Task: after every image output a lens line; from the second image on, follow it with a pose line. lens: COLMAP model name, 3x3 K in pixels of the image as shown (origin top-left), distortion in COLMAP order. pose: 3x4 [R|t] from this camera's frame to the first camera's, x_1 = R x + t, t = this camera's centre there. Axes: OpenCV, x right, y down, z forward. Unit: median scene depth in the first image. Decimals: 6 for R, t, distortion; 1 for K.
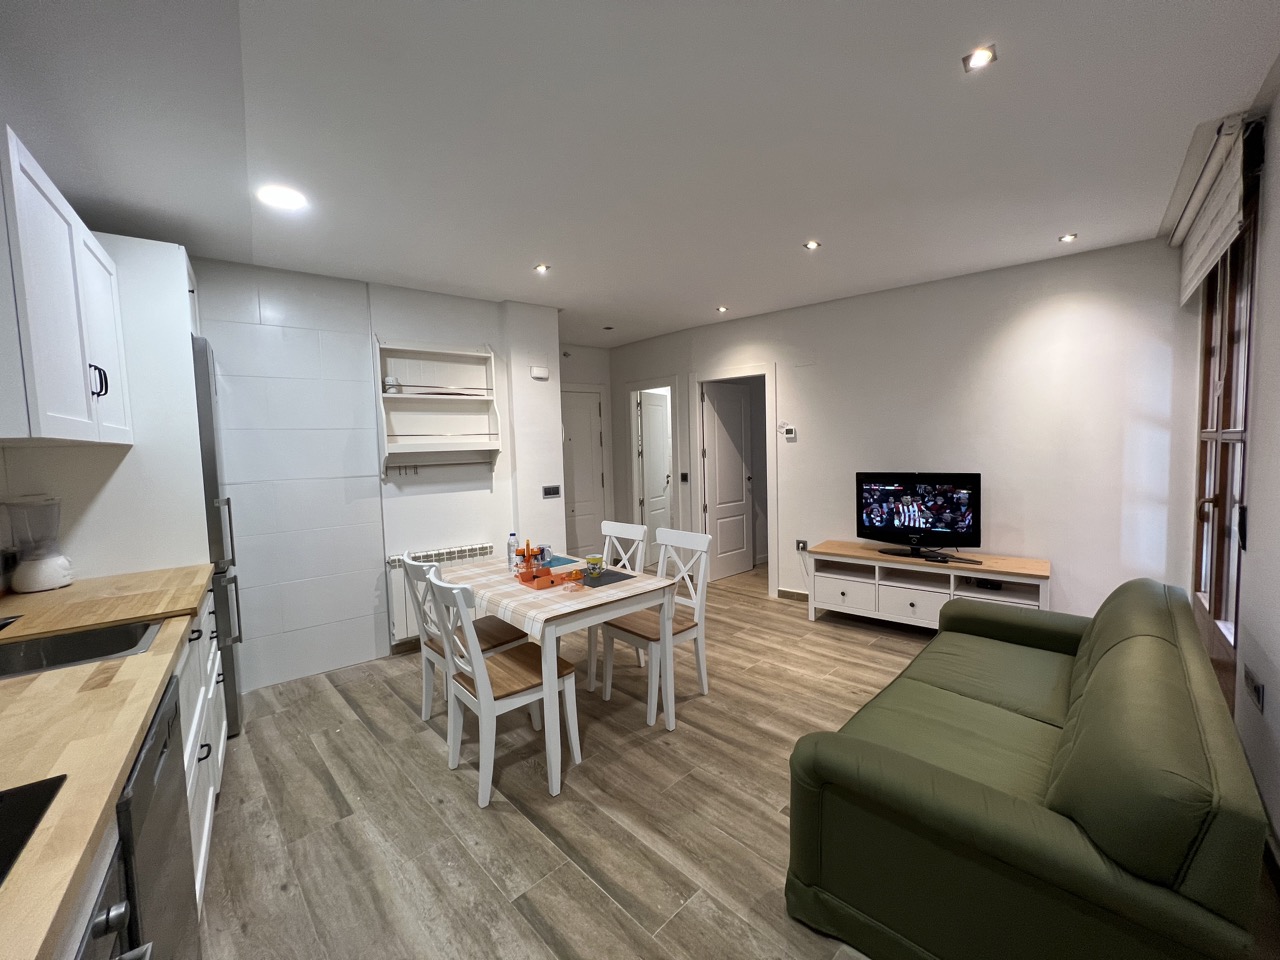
lens RADIAL K [[510.9, 0, 637.1], [0, 510.9, 478.8], [0, 0, 1]] dist [-0.001631, 0.000402]
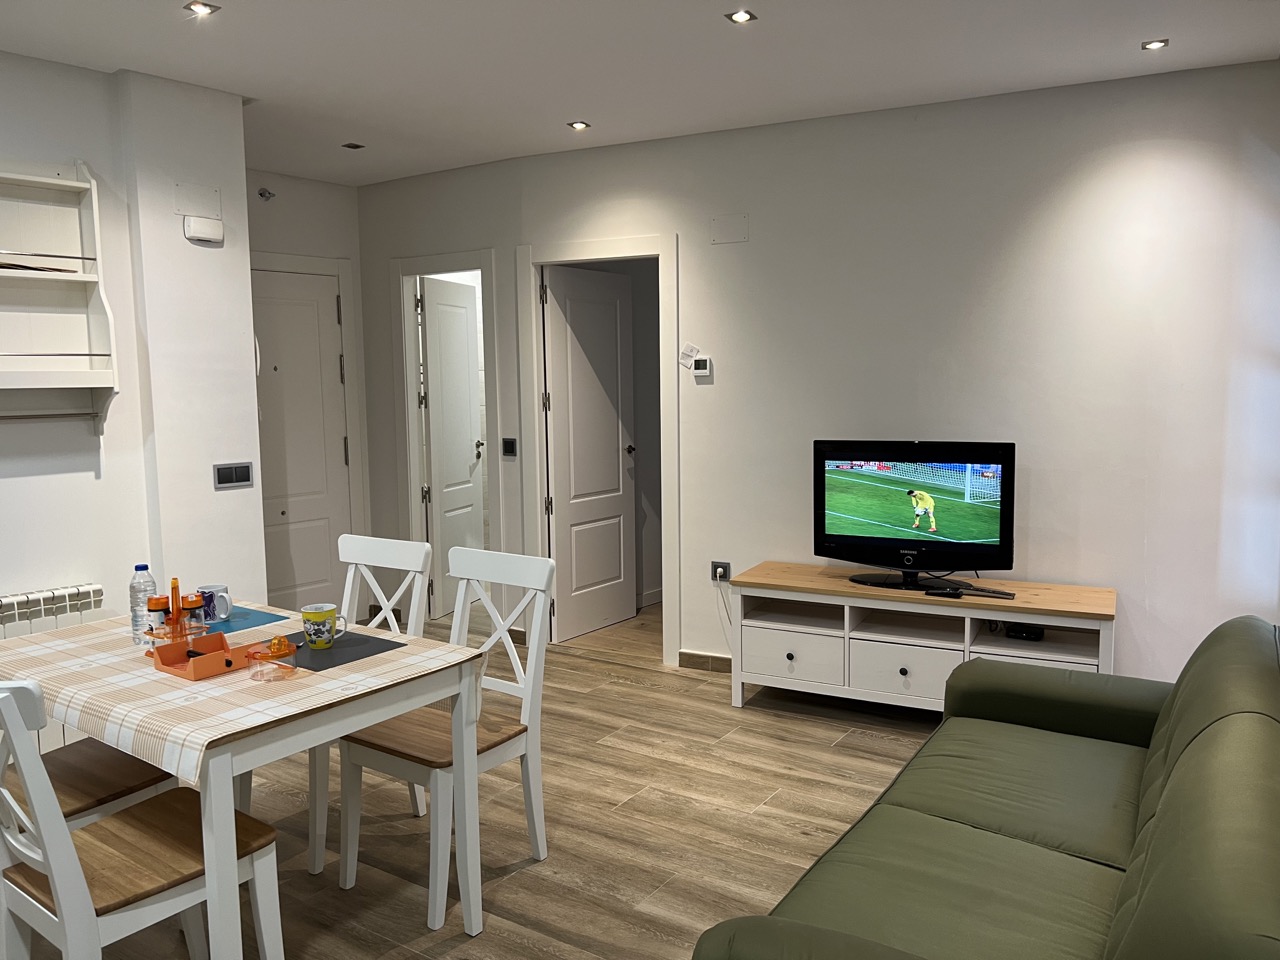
lens RADIAL K [[963.3, 0, 635.2], [0, 963.3, 482.7], [0, 0, 1]] dist [0.045967, -0.055047]
pose [[0.976906, -0.004033, 0.213630, 0.012931], [-0.003939, 0.999312, 0.036878, -0.004959], [-0.213632, -0.036868, 0.976218, 0.010108]]
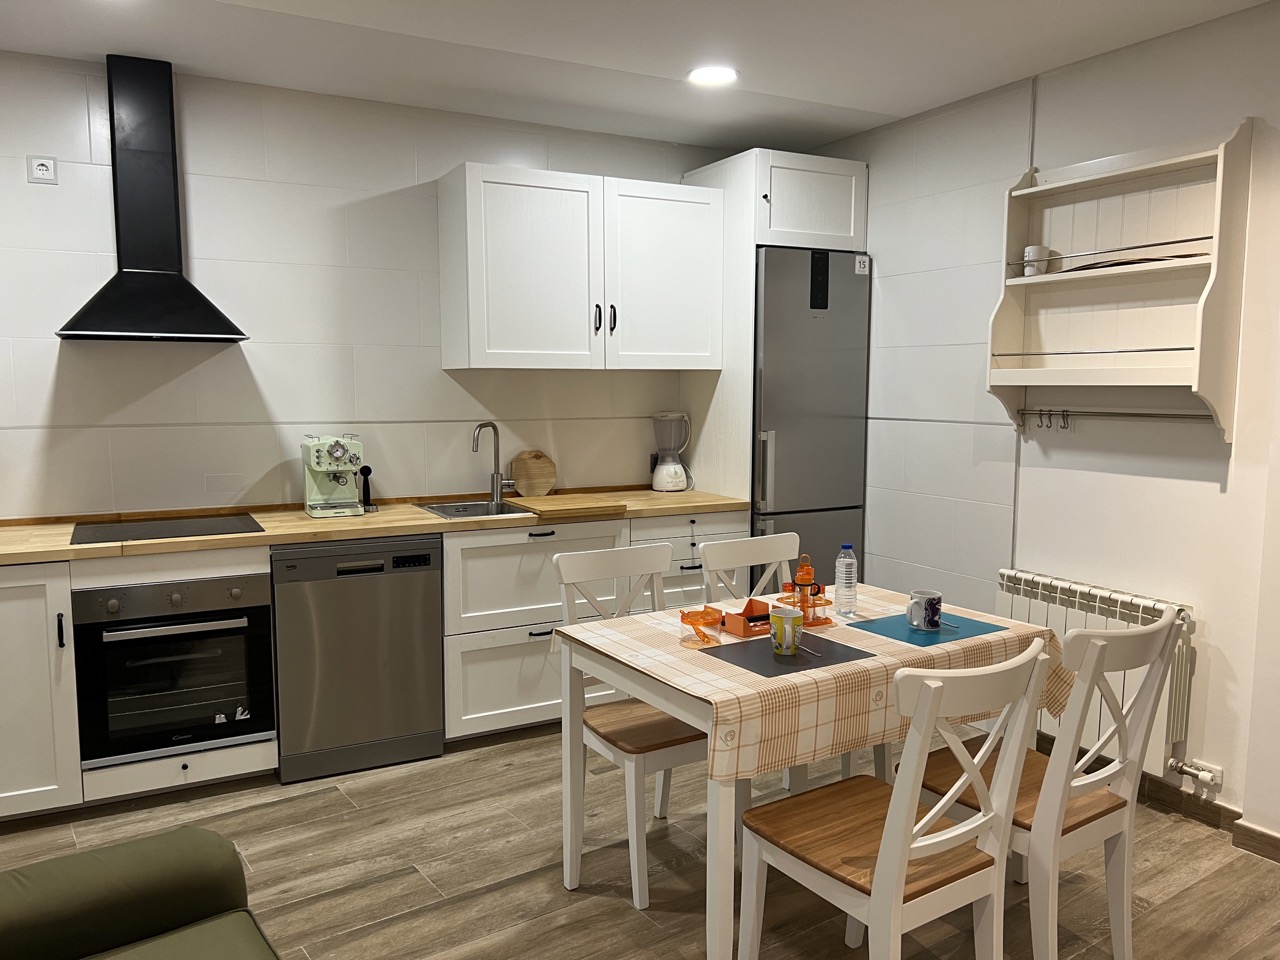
lens RADIAL K [[963.3, 0, 629.1], [0, 963.3, 489.6], [0, 0, 1]] dist [0.045967, -0.055047]
pose [[-0.148889, 0.141025, -0.978746, 0.649706], [-0.062583, 0.986450, 0.151656, -0.074714], [0.986872, 0.083833, -0.138046, 0.759097]]
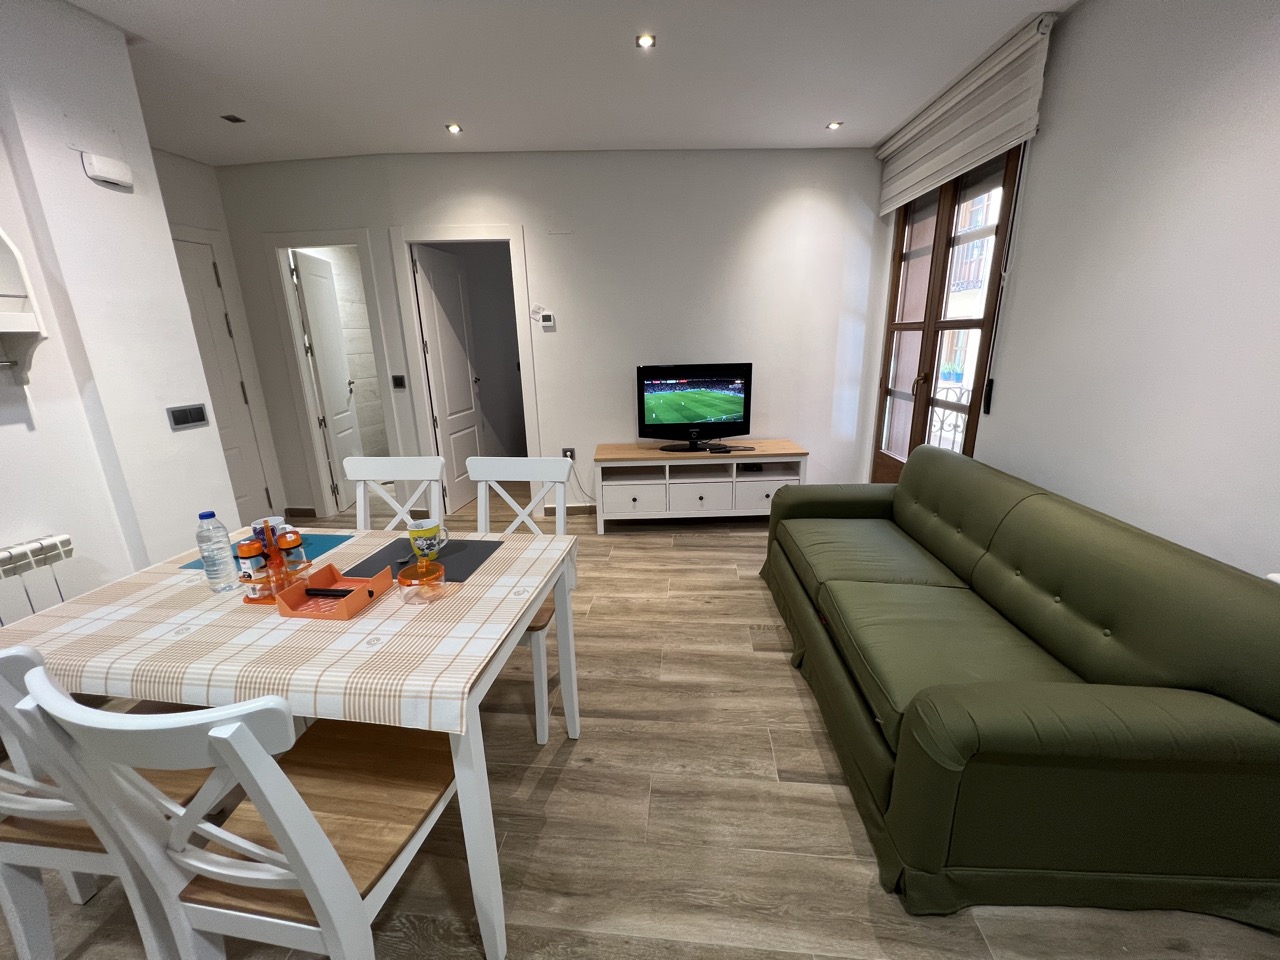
lens RADIAL K [[510.9, 0, 637.5], [0, 510.9, 478.2], [0, 0, 1]] dist [-0.001631, 0.000402]
pose [[0.763436, -0.160910, 0.625519, -0.192070], [0.043255, 0.979033, 0.199057, 0.002090], [-0.644433, -0.124911, 0.754389, 0.343992]]
